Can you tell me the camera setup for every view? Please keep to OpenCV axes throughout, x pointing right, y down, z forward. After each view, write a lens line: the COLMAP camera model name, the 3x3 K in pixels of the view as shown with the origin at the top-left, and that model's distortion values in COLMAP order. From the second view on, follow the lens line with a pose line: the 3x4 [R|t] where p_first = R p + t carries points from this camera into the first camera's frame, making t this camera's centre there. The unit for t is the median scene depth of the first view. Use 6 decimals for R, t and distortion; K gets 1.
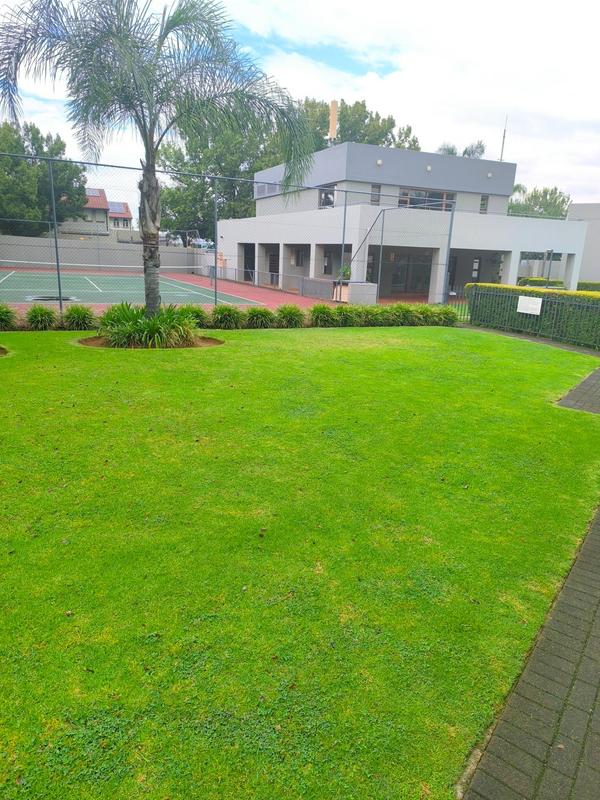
lens RADIAL K [[546.6, 0, 307.8], [0, 546.6, 399.3], [0, 0, 1]] dist [0.043507, -0.050074]
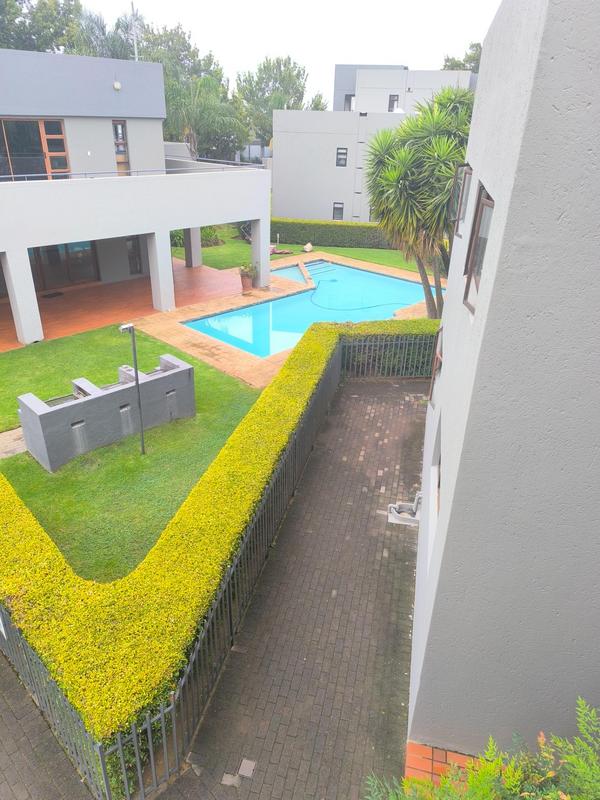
lens RADIAL K [[546.6, 0, 297.0], [0, 546.6, 399.8], [0, 0, 1]] dist [0.043507, -0.050074]
pose [[0.931186, -0.184422, 0.314455, 0.078209], [0.111788, 0.965494, 0.235211, -0.058074], [-0.346982, -0.183873, 0.919671, 0.092168]]
